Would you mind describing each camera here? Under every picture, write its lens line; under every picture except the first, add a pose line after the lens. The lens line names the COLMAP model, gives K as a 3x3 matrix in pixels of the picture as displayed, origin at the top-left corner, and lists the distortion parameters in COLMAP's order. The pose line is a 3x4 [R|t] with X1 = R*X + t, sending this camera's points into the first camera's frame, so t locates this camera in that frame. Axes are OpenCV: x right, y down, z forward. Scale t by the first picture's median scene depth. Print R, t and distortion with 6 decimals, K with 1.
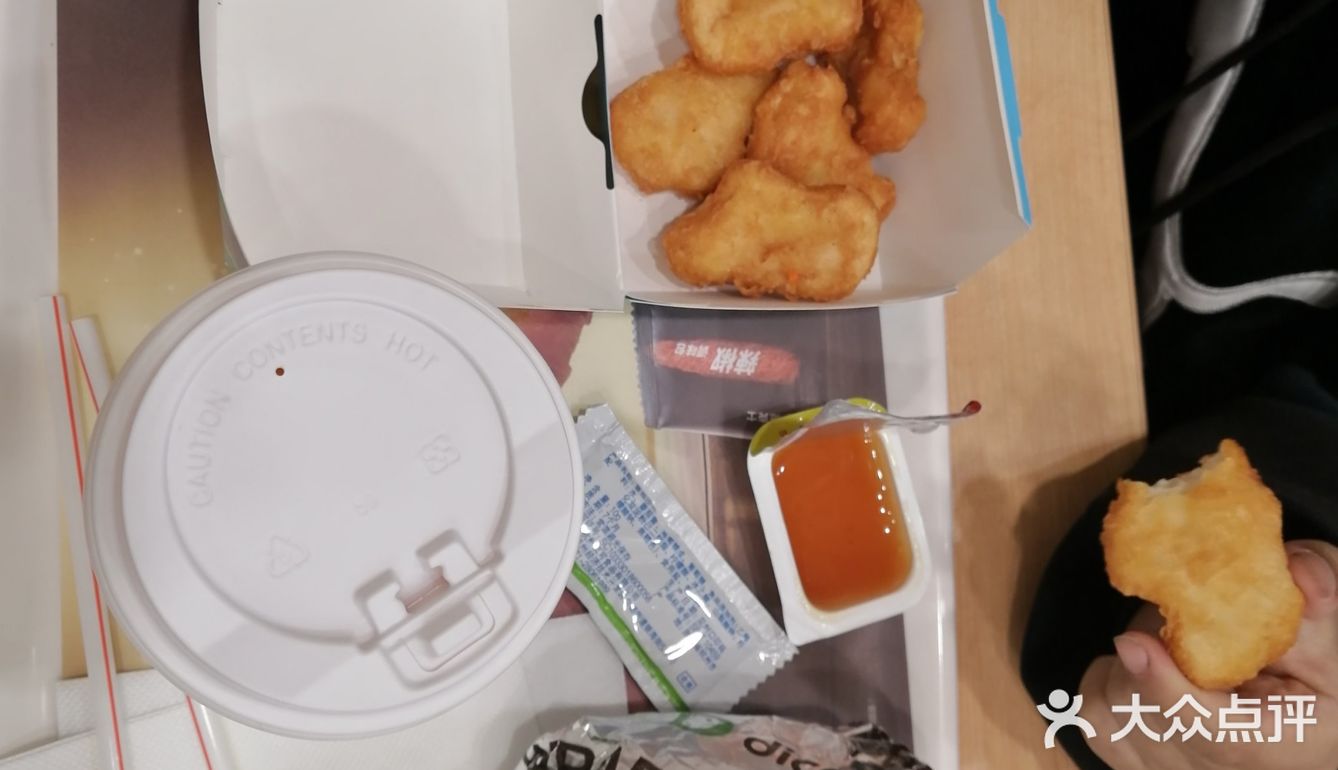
lens RADIAL K [[1459.6, 0, 669.5], [0, 1459.6, 383.2], [0, 0, 1]] dist [0.003749, 0.000000]
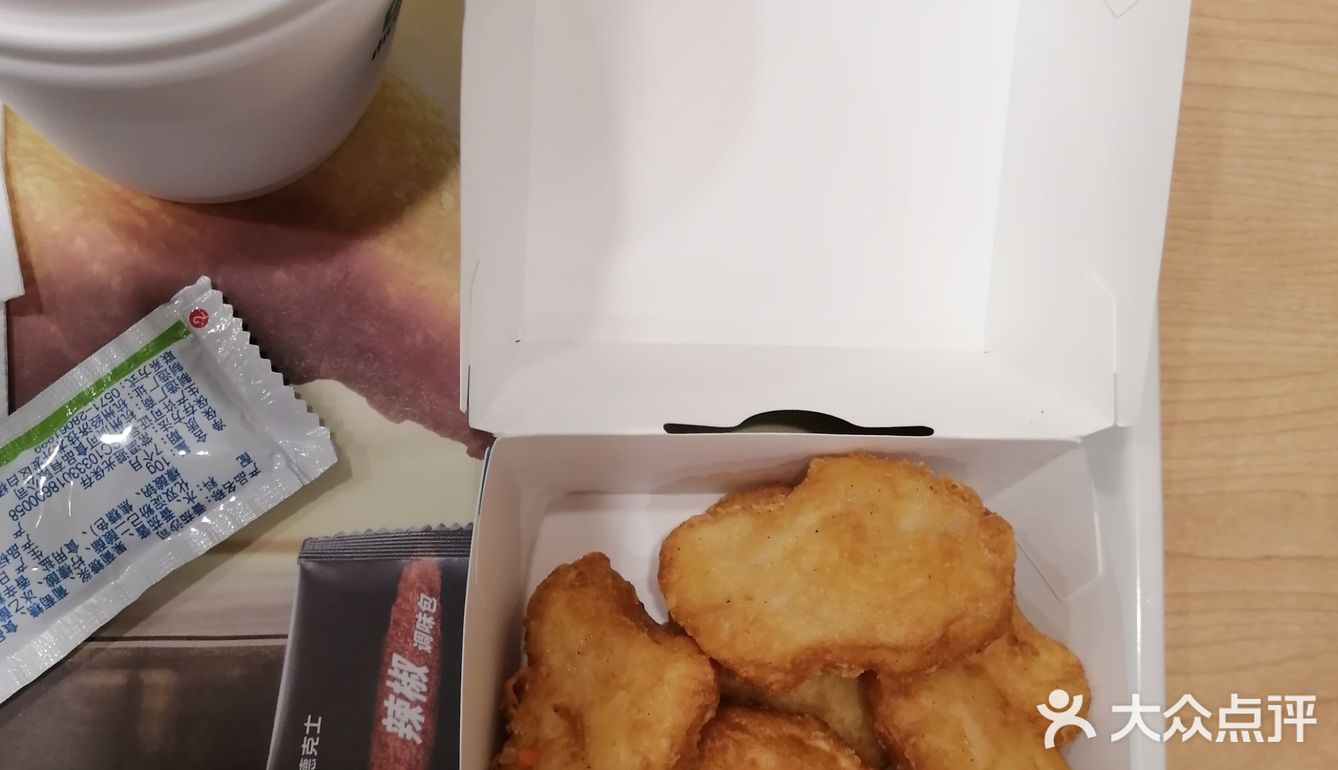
lens RADIAL K [[1459.6, 0, 668.6], [0, 1459.6, 393.6], [0, 0, 1]] dist [0.003749, 0.000000]
pose [[0.009157, 0.885316, -0.464900, 0.229996], [-0.999572, -0.004816, -0.028860, -0.113097], [-0.027789, 0.464965, 0.884893, 0.405802]]
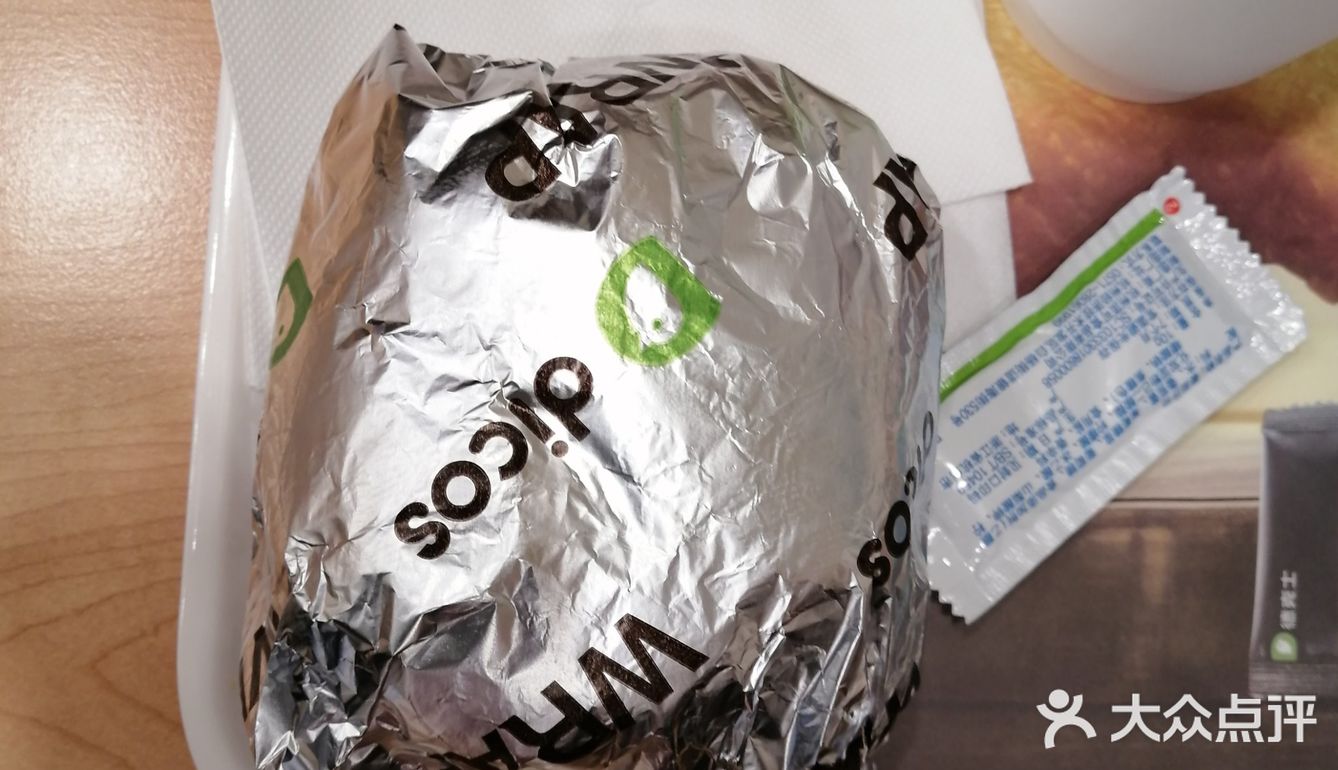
lens RADIAL K [[1459.6, 0, 664.2], [0, 1459.6, 376.6], [0, 0, 1]] dist [0.003749, 0.000000]
pose [[0.020611, 0.877831, -0.478527, 0.300086], [-0.999097, 0.000301, -0.042480, 0.349045], [-0.037146, 0.478971, 0.877045, 0.401917]]
